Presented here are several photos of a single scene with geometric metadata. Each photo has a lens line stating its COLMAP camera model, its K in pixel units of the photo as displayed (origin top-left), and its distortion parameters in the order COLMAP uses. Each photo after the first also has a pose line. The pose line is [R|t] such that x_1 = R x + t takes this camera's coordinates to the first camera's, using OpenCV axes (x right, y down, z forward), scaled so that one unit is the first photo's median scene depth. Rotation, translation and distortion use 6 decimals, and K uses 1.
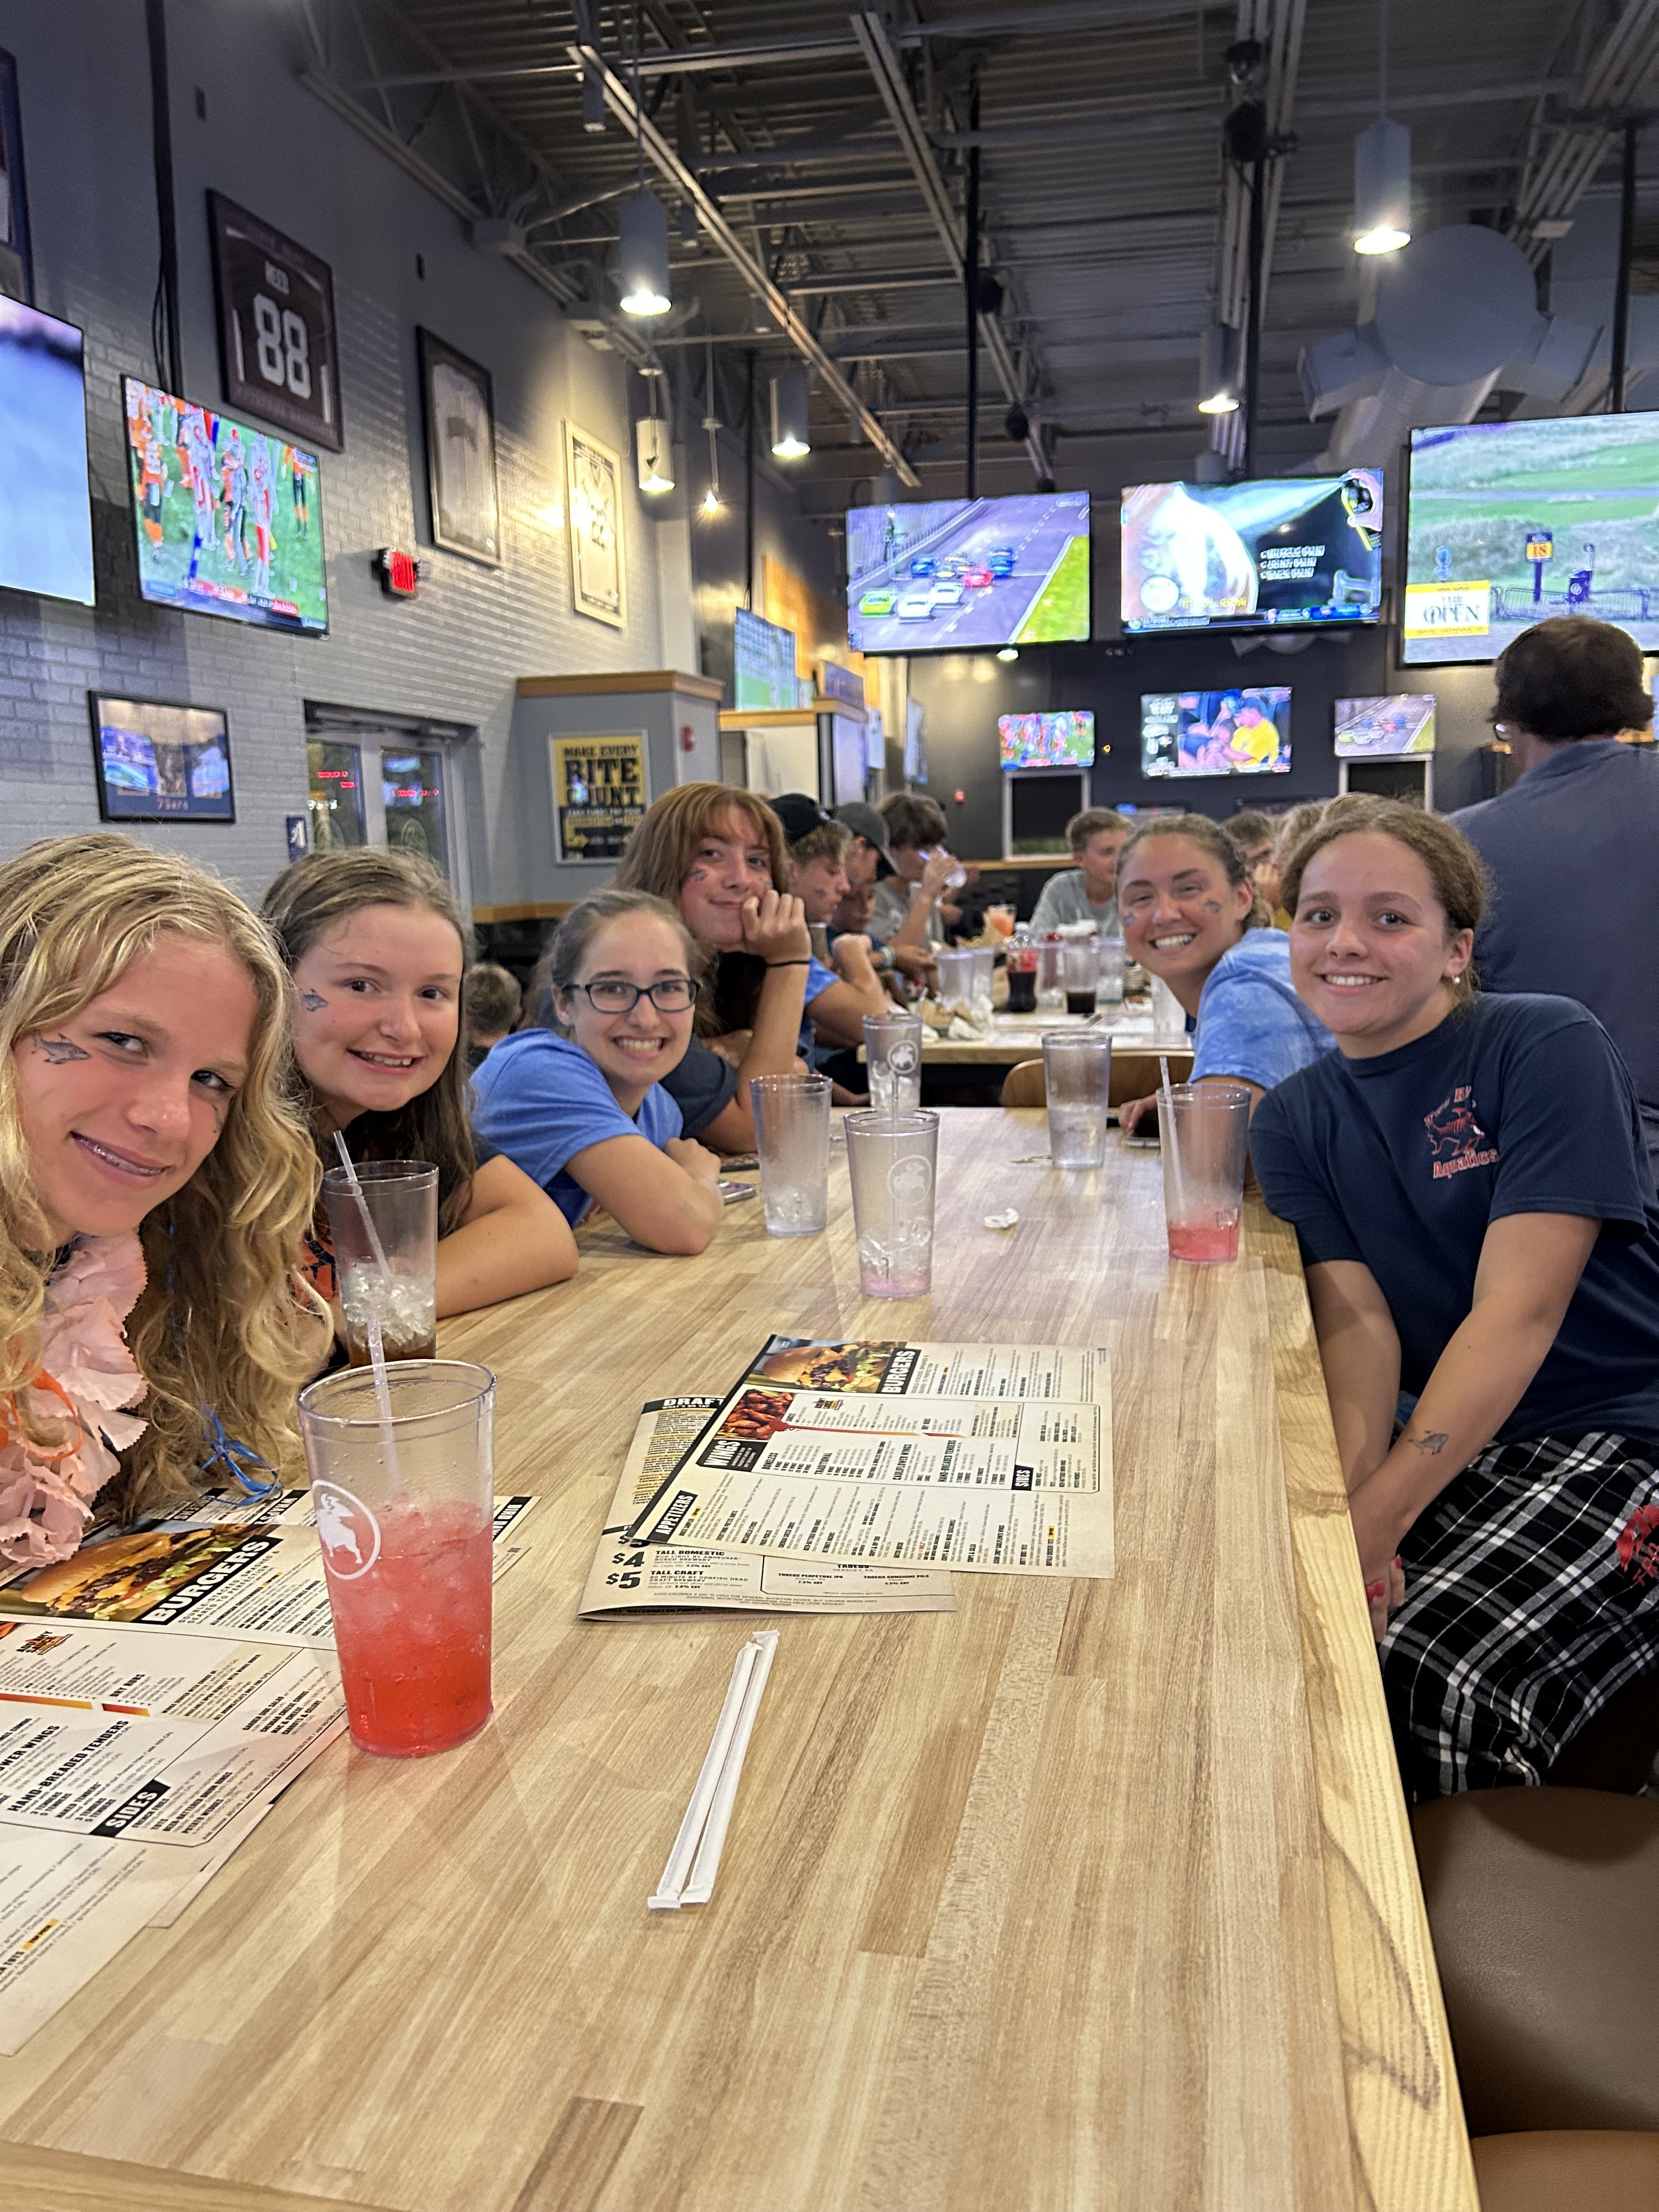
lens RADIAL K [[1680.1, 0, 829.5], [0, 1680.1, 1106.0], [0, 0, 1]] dist [0.065038, -0.006000]
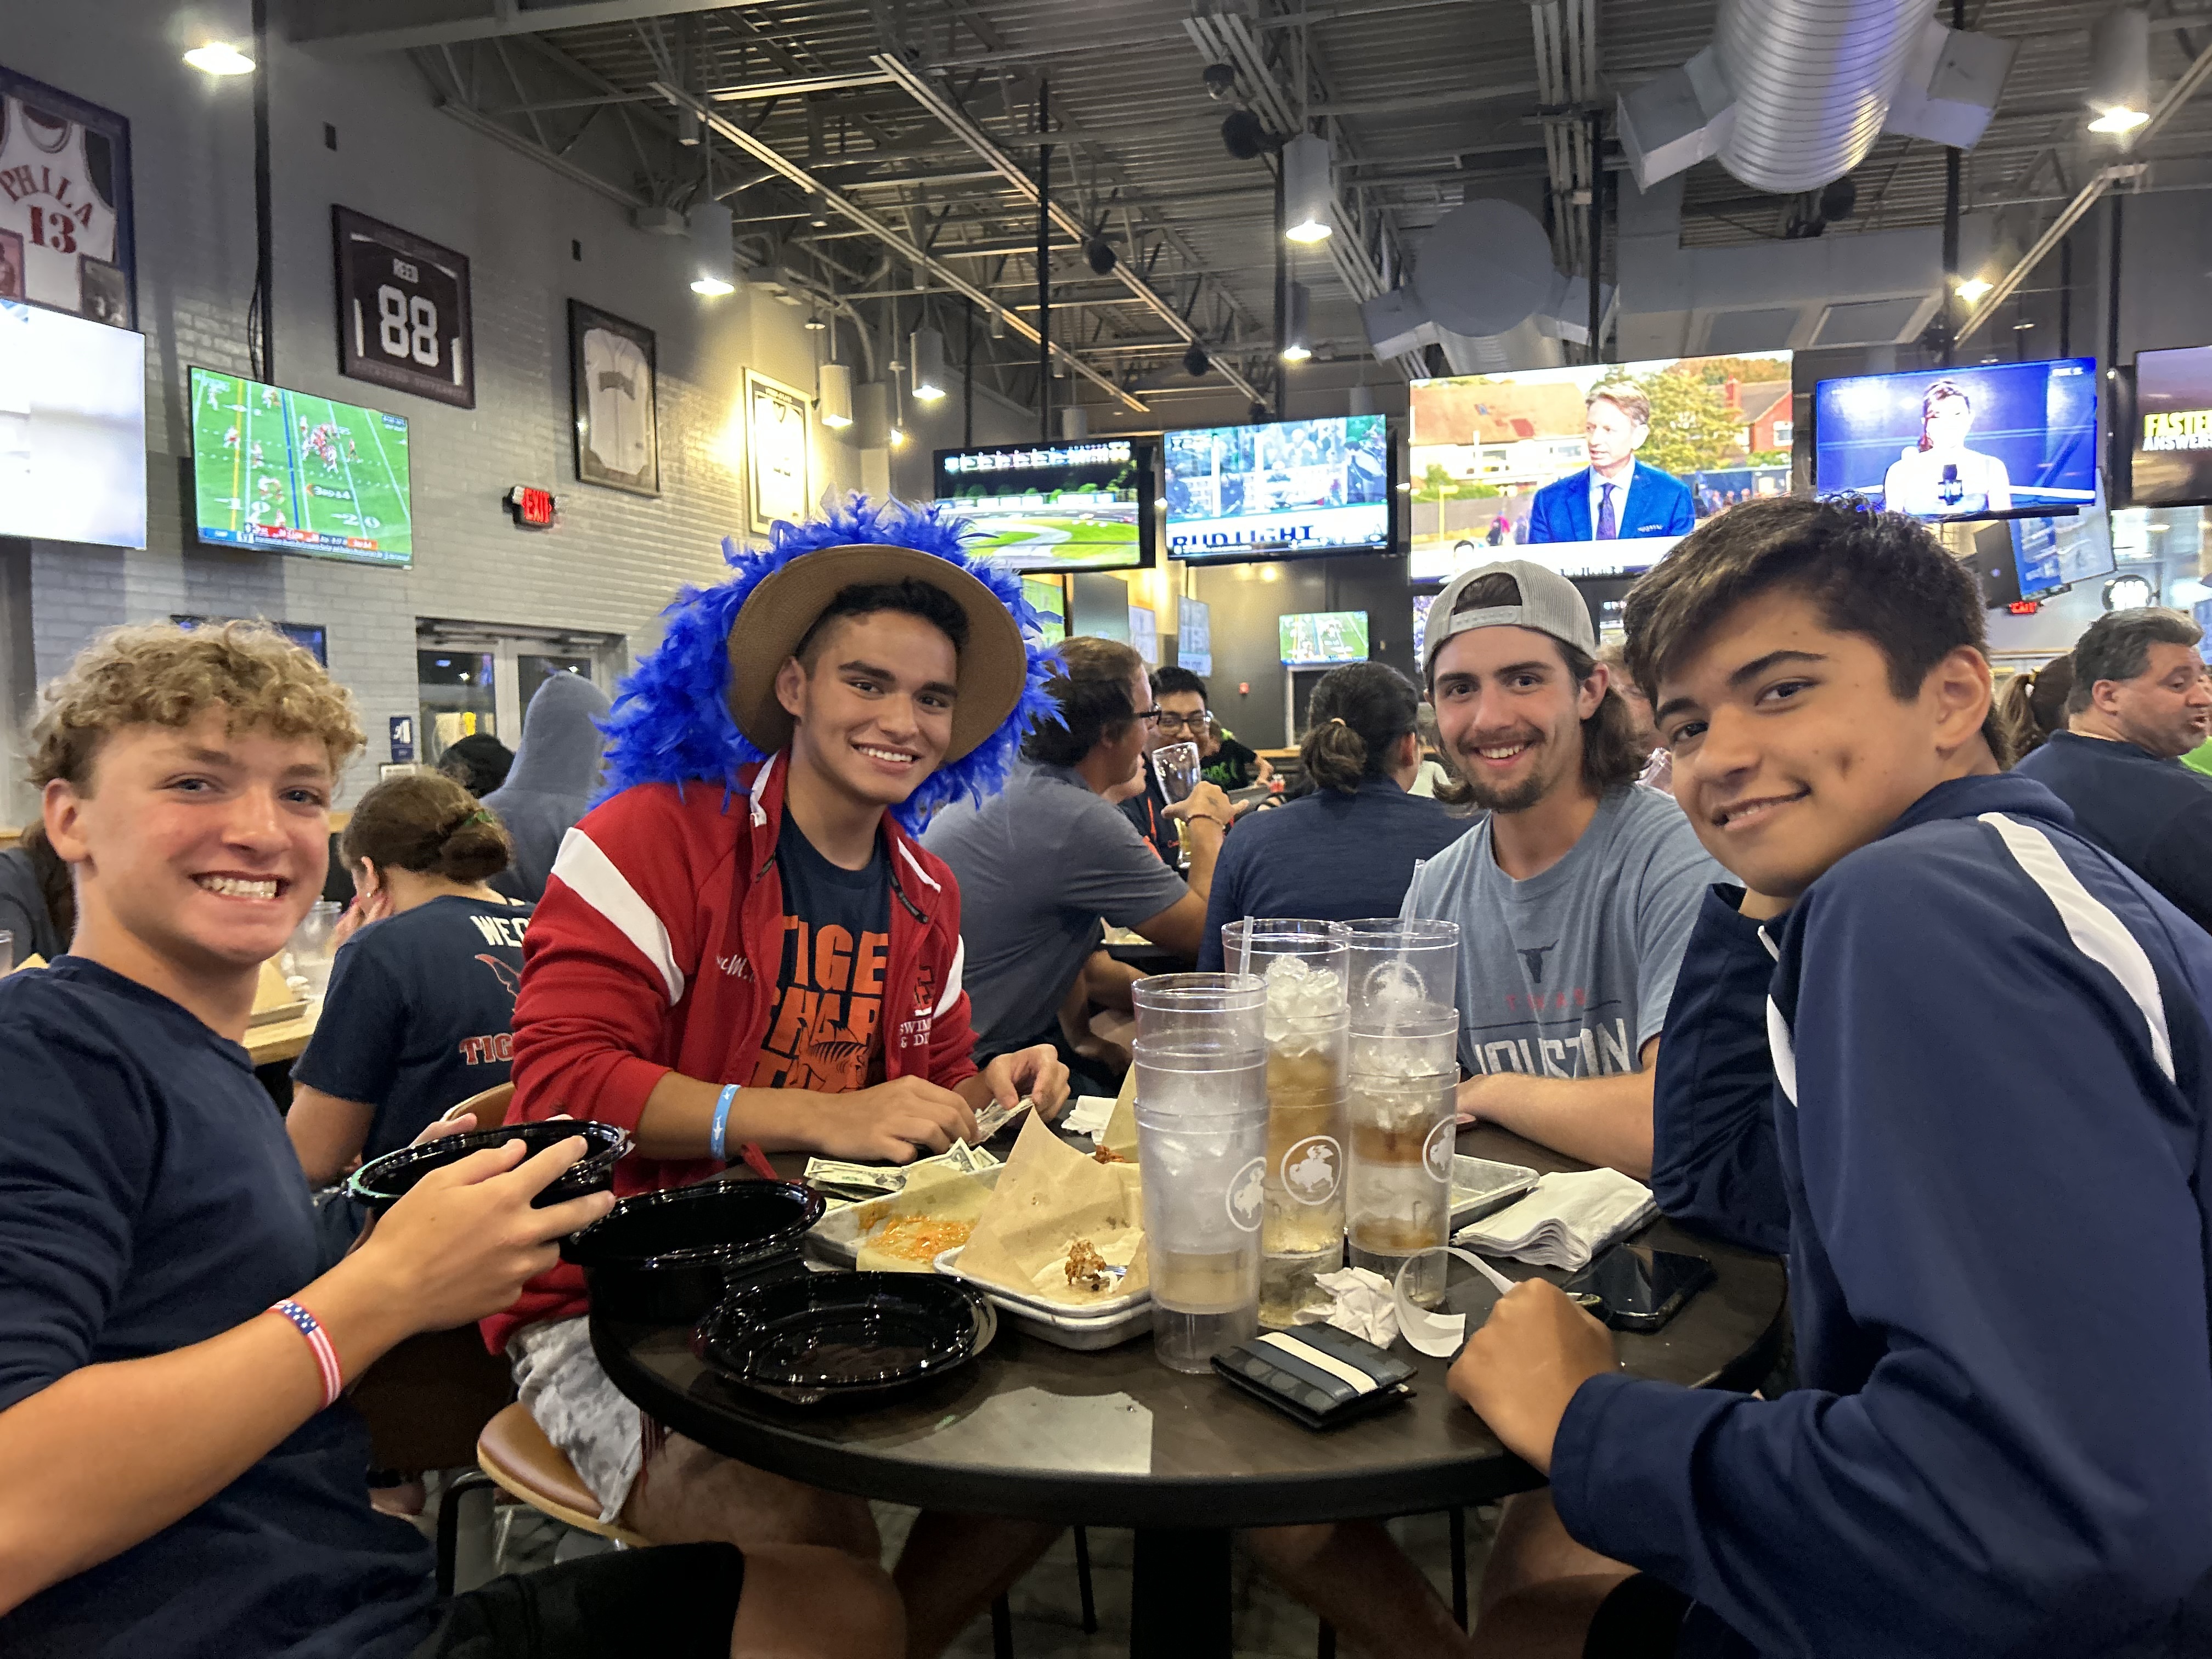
lens RADIAL K [[1680.1, 0, 1130.6], [0, 1680.1, 852.6], [0, 0, 1]] dist [0.065038, -0.006000]
pose [[0.996713, 0.011934, -0.080129, 0.261742], [-0.018284, 0.996708, -0.078990, 0.003873], [0.078922, 0.080196, 0.993650, -0.100477]]
